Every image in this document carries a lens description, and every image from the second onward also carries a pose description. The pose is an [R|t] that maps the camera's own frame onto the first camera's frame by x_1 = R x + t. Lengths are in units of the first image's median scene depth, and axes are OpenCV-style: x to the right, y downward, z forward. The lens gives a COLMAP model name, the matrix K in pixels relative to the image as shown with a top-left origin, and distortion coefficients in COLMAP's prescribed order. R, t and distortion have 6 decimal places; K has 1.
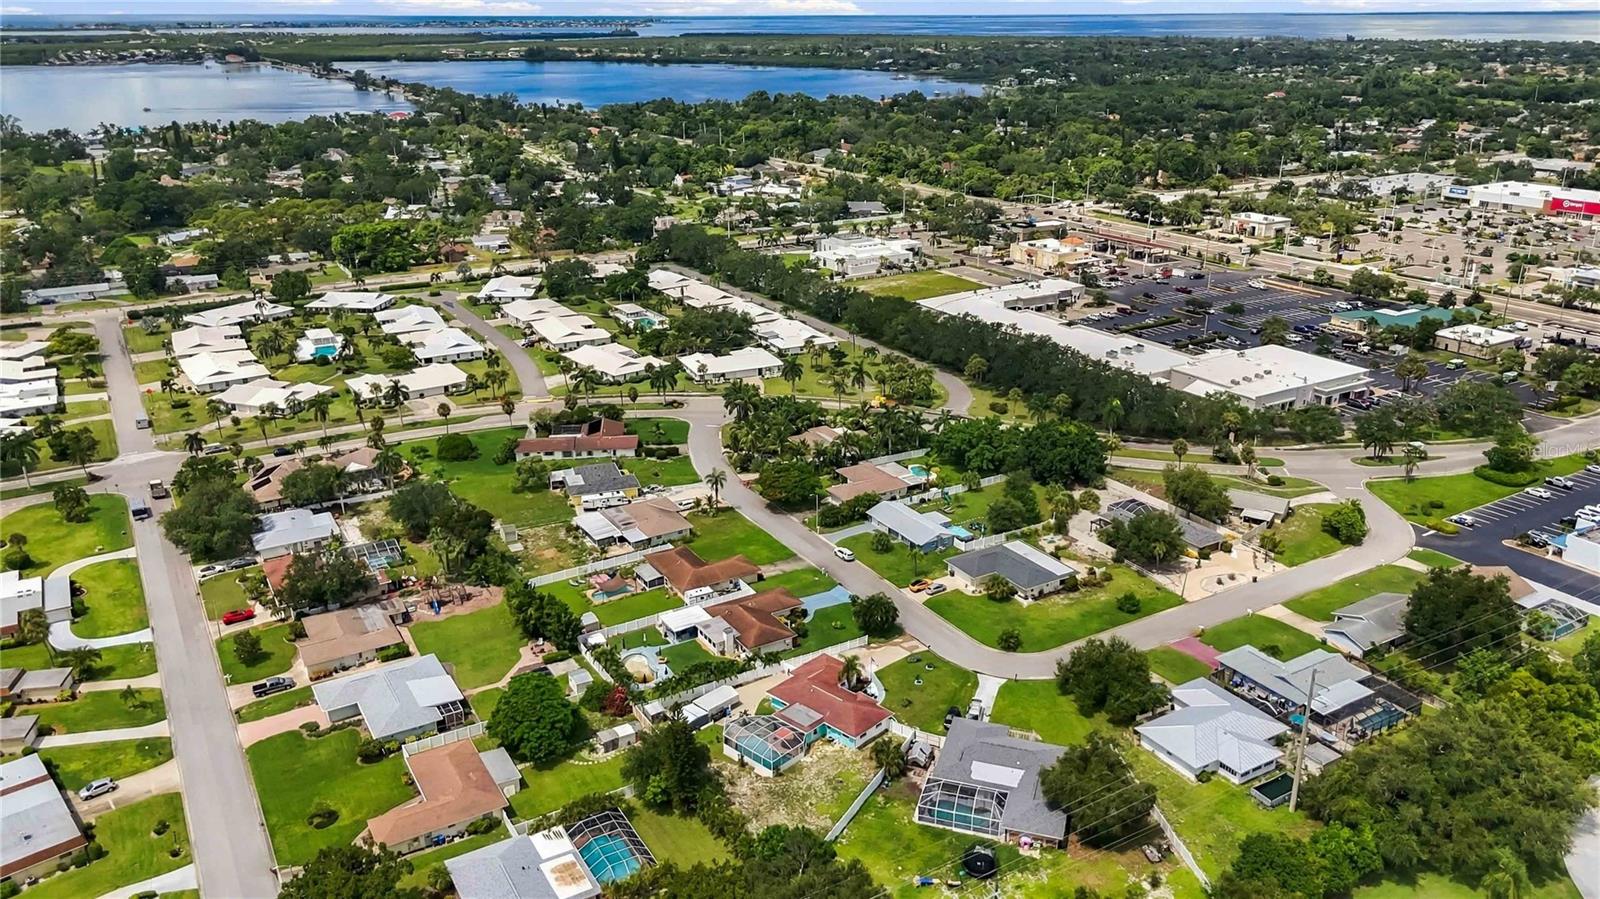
lens RADIAL K [[1182.6, 0, 804.6], [0, 1182.6, 453.9], [0, 0, 1]] dist [0.072854, -0.079167]
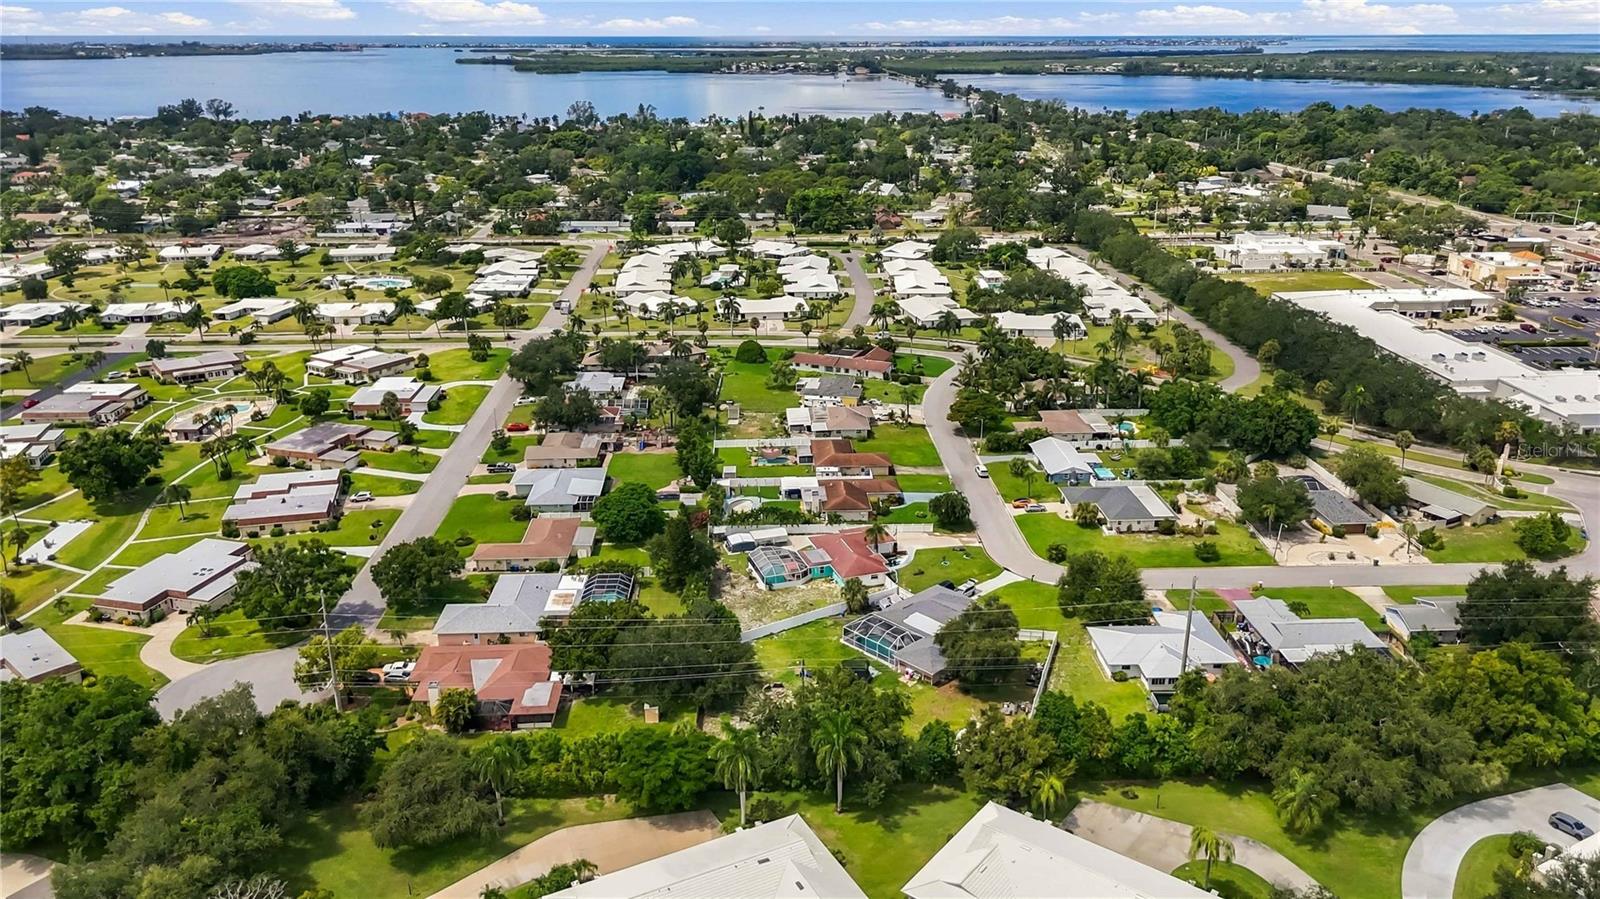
lens RADIAL K [[1182.6, 0, 804.6], [0, 1182.6, 453.9], [0, 0, 1]] dist [0.072854, -0.079167]
pose [[0.880502, 0.161273, -0.445765, 0.307719], [-0.167986, 0.985479, 0.024719, 0.057770], [0.443279, 0.053117, 0.894808, -0.039305]]
